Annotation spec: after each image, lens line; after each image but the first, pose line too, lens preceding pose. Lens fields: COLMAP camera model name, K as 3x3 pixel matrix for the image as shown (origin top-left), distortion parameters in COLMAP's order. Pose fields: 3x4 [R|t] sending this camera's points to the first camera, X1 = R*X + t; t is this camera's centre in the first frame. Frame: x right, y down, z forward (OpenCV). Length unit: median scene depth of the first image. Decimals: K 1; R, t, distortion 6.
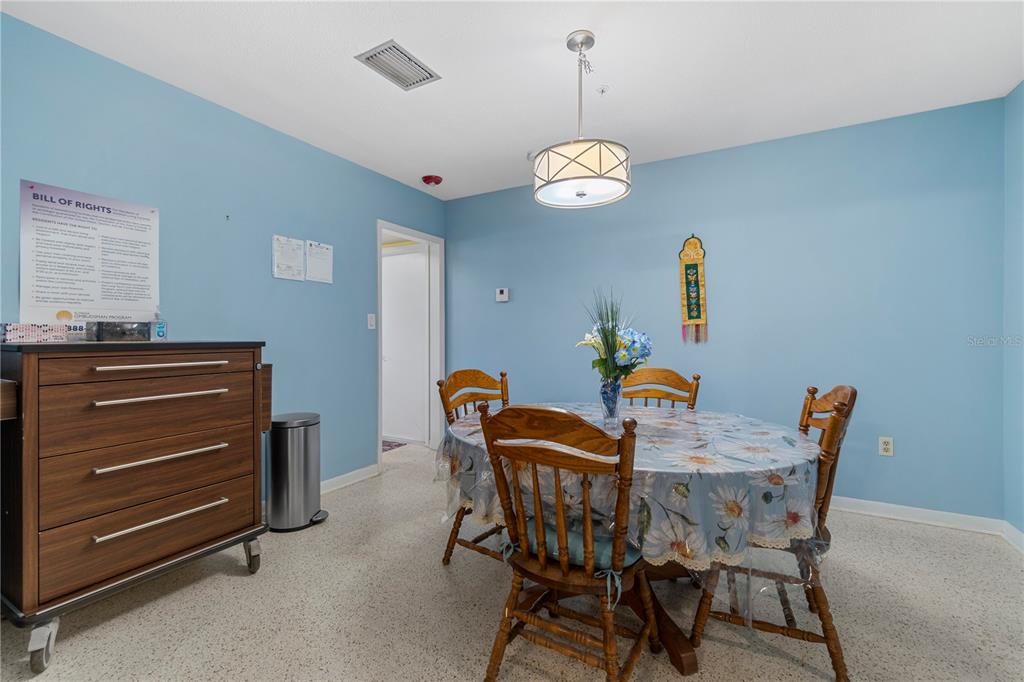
lens RADIAL K [[454.2, 0, 514.5], [0, 454.2, 338.5], [0, 0, 1]] dist [-0.000624, 0.000196]
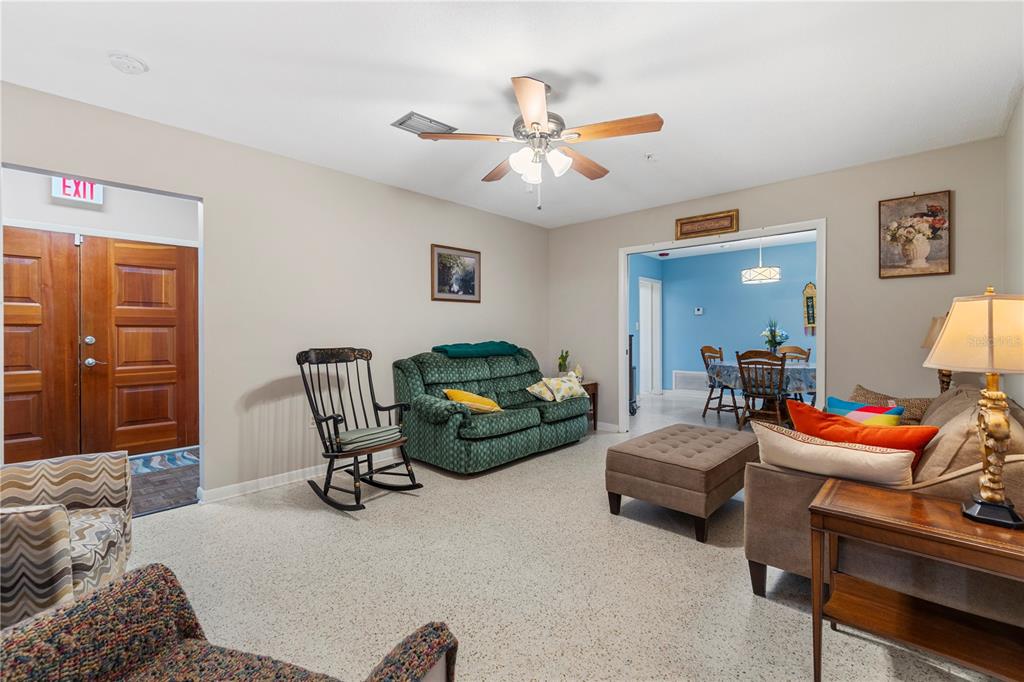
lens RADIAL K [[454.2, 0, 509.7], [0, 454.2, 339.3], [0, 0, 1]] dist [-0.000624, 0.000196]
pose [[0.970287, -0.000307, -0.241955, -0.617852], [0.001383, 0.999990, 0.004276, 0.021367], [0.241951, -0.004484, 0.970278, -1.904621]]
